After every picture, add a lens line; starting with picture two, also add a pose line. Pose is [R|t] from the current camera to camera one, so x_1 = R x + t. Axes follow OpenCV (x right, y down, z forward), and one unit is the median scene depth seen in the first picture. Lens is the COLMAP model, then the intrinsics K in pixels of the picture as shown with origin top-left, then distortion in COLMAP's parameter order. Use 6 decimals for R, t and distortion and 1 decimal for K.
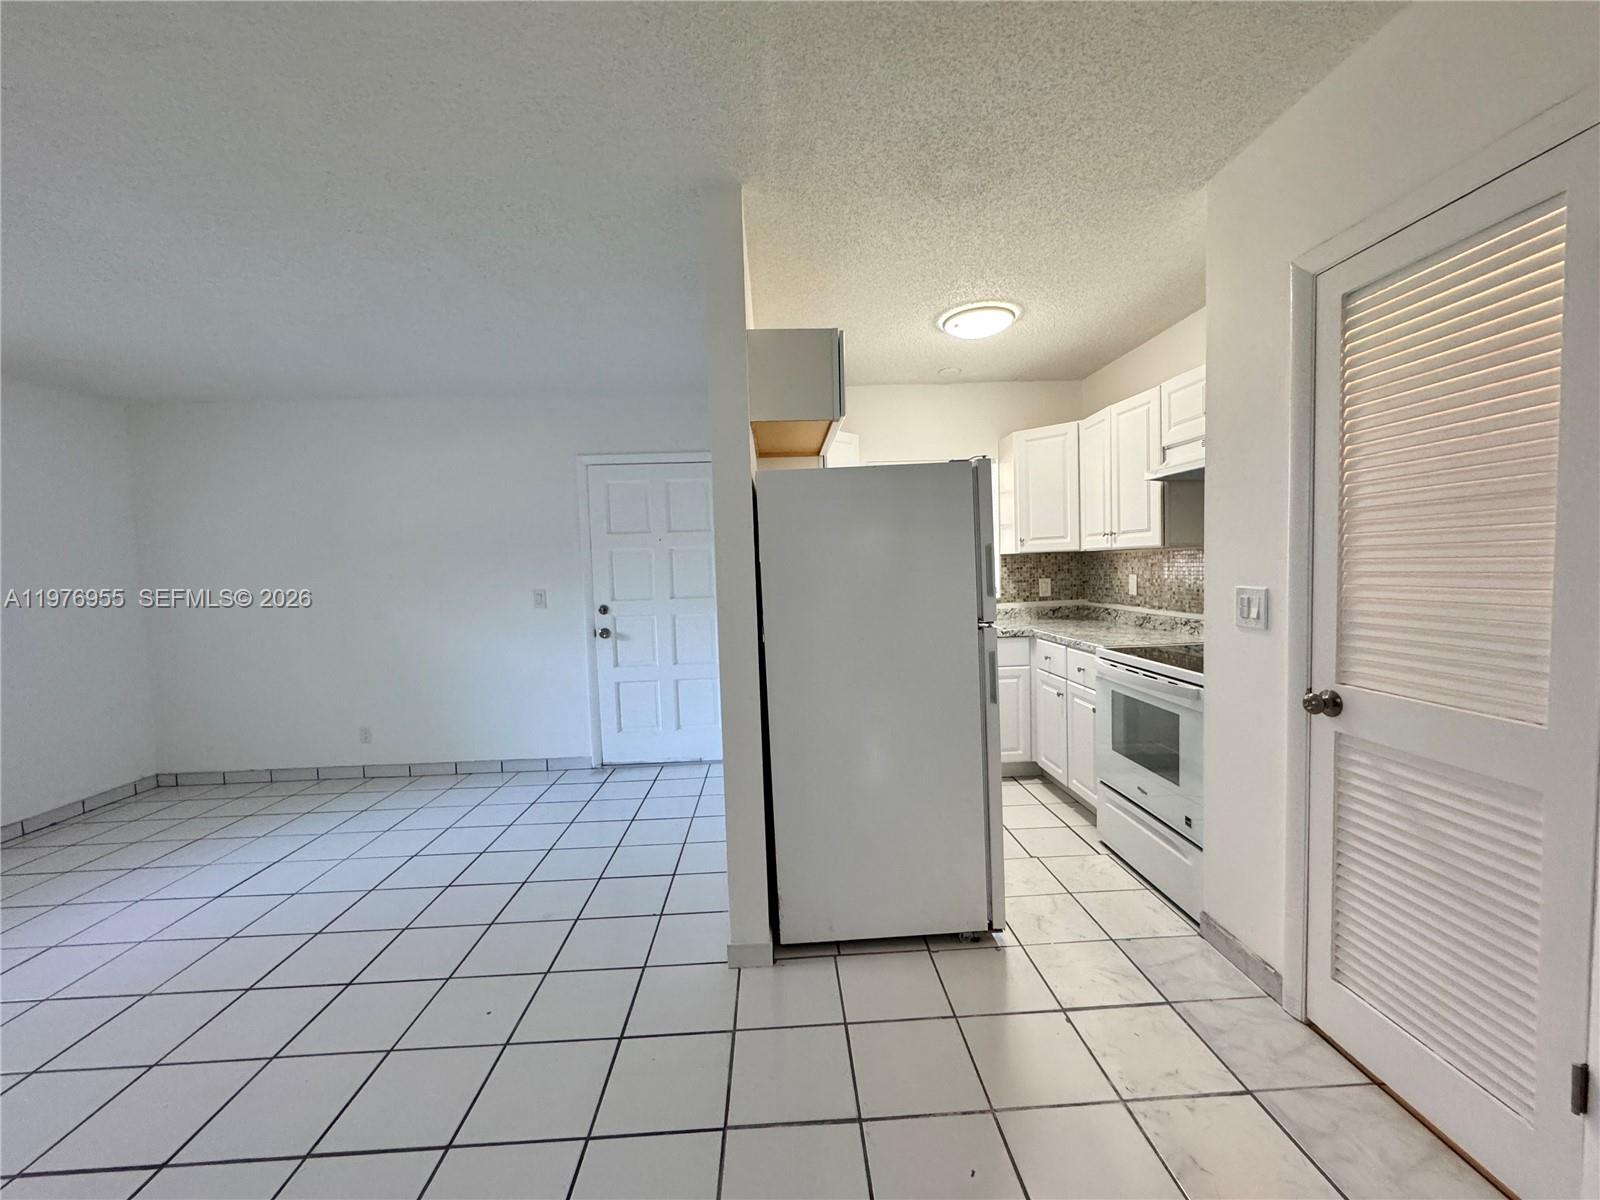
lens RADIAL K [[638.2, 0, 800.1], [0, 638.2, 601.2], [0, 0, 1]] dist [-0.004123, 0.000474]
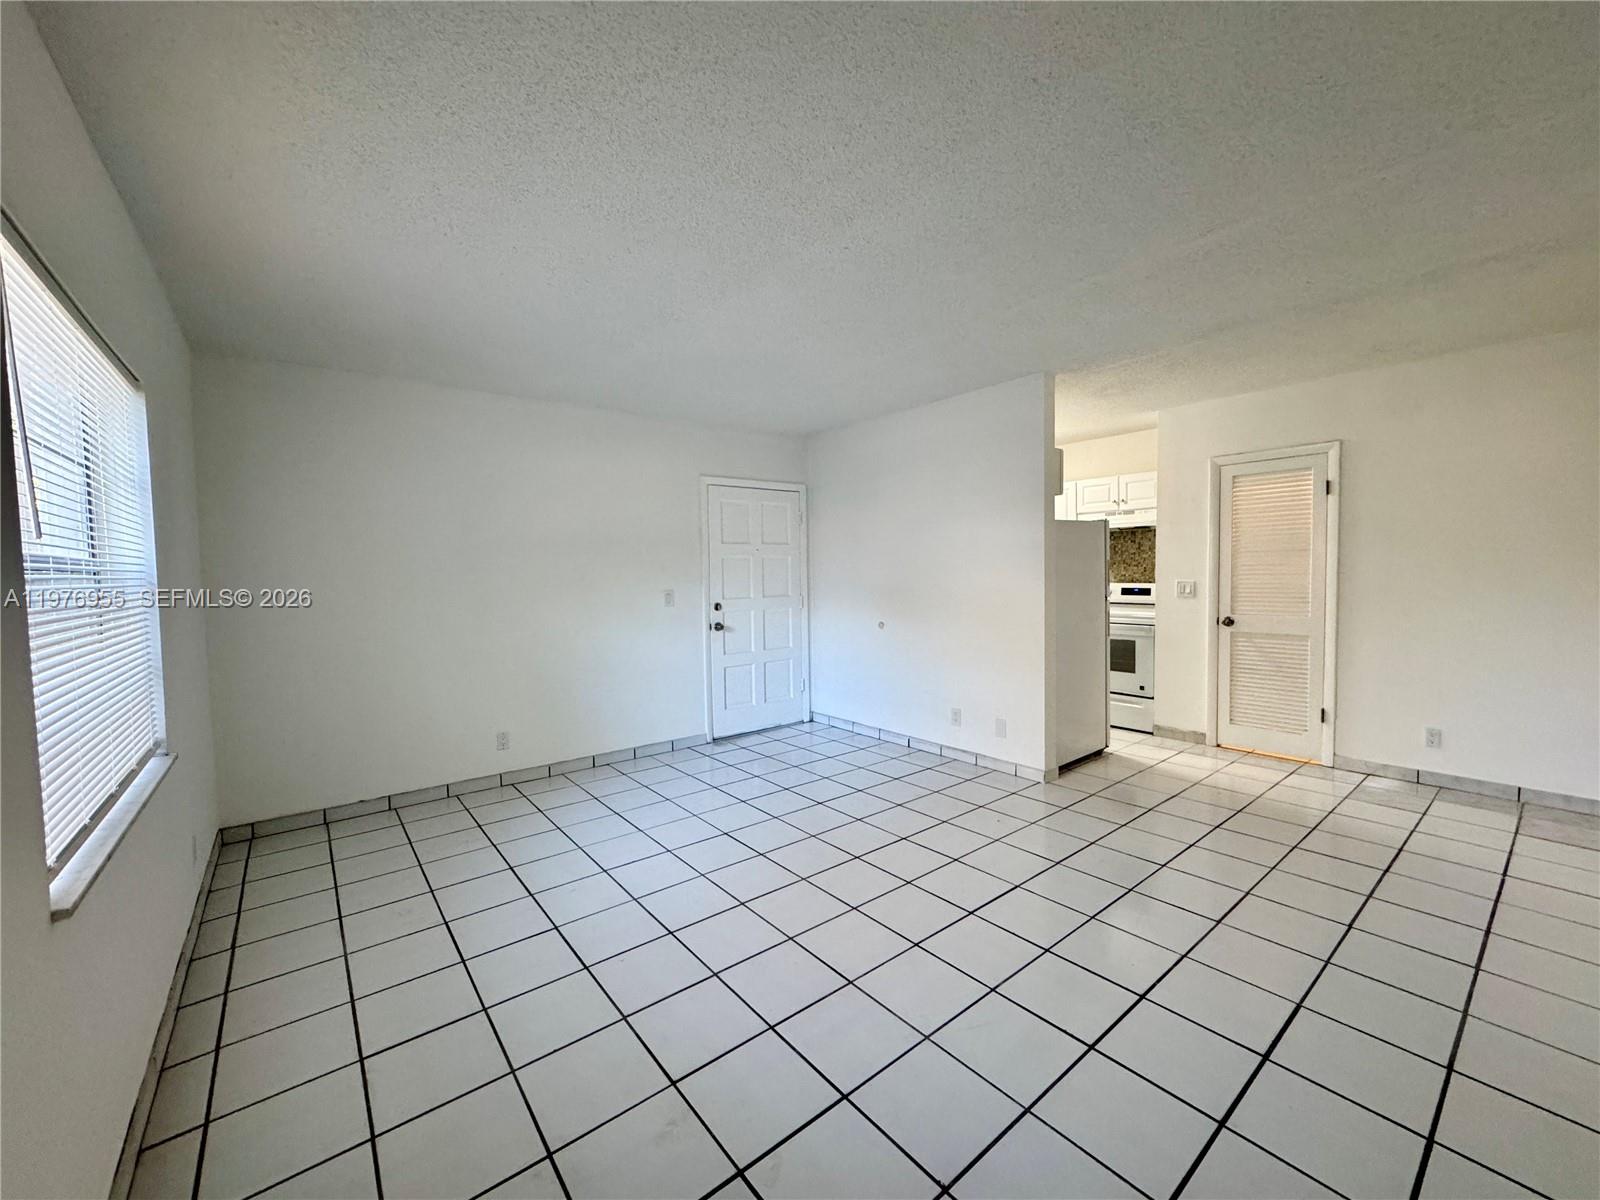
lens RADIAL K [[638.2, 0, 796.0], [0, 638.2, 601.7], [0, 0, 1]] dist [-0.004123, 0.000474]
pose [[0.806789, -0.011738, 0.590723, -1.019988], [0.026777, 0.999502, -0.016710, 0.031366], [-0.590233, 0.029299, 0.806701, -0.052240]]
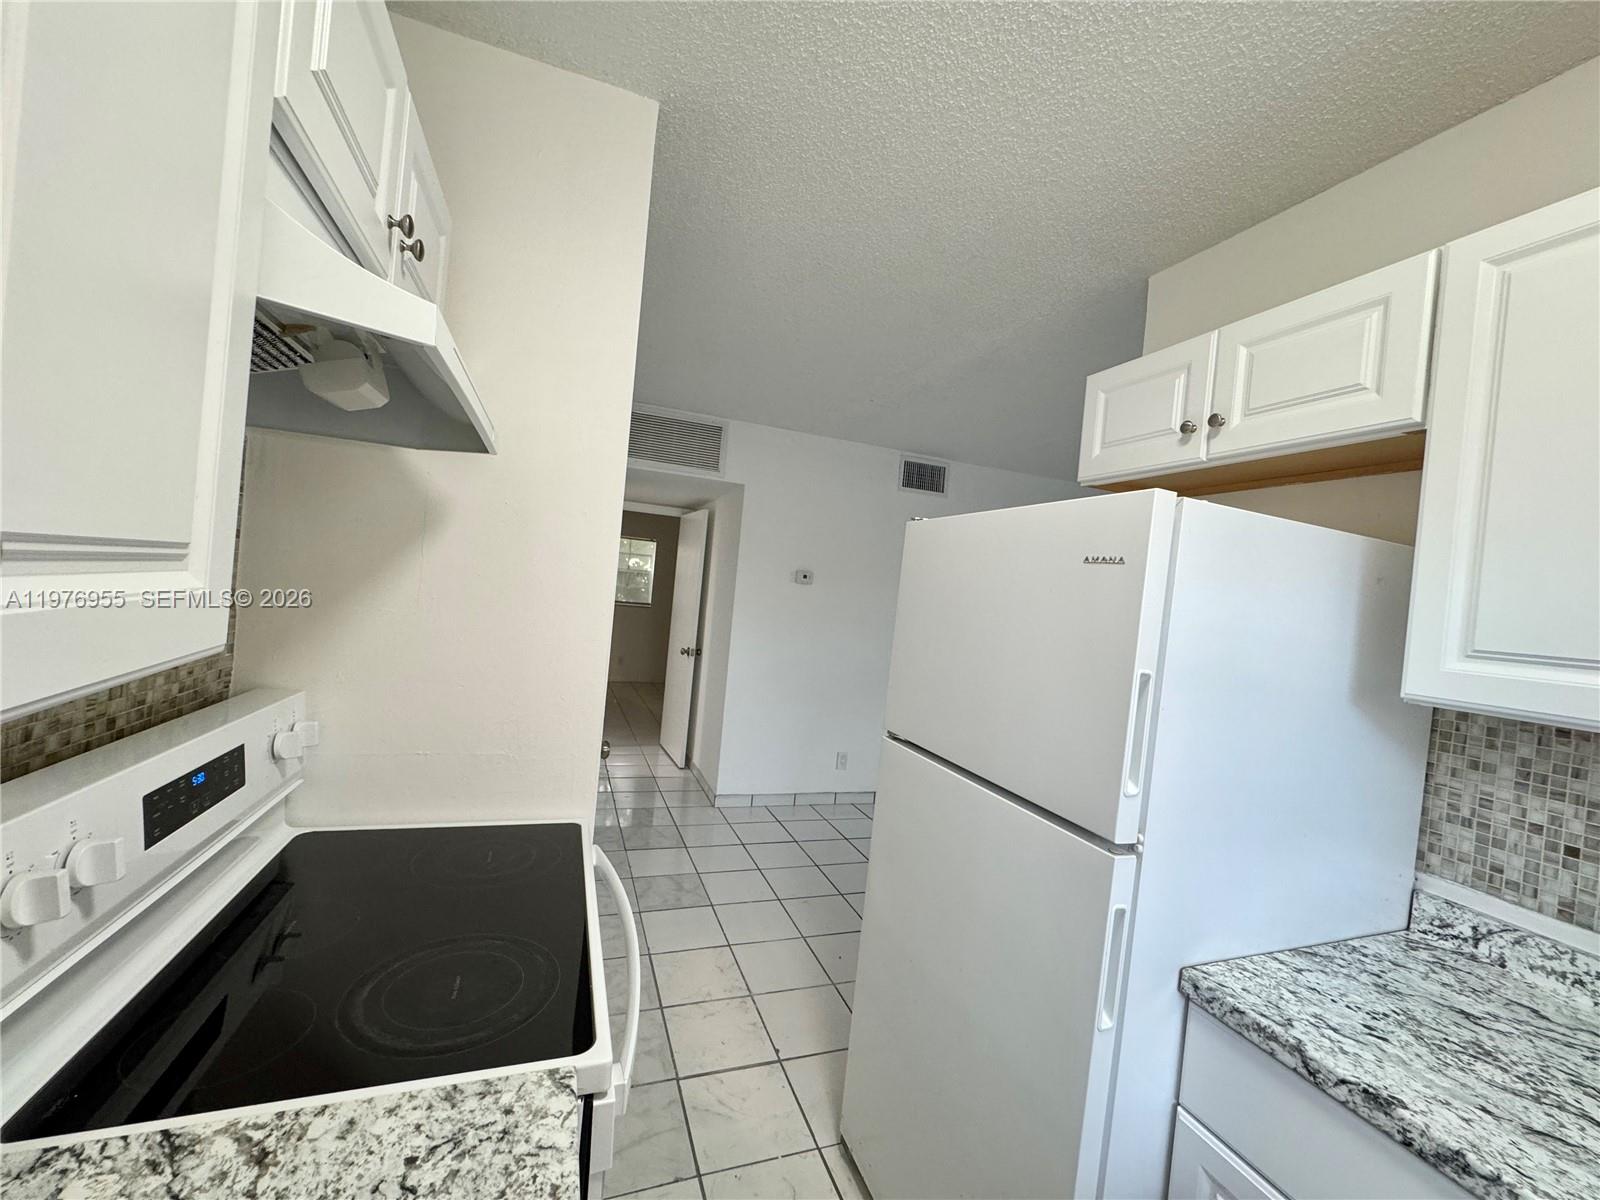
lens RADIAL K [[638.2, 0, 796.6], [0, 638.2, 605.0], [0, 0, 1]] dist [-0.004123, 0.000474]
pose [[-0.949990, -0.048827, -0.308439, 0.374751], [-0.078810, 0.993216, 0.085506, -0.100567], [0.302172, 0.105538, -0.947393, 0.964072]]
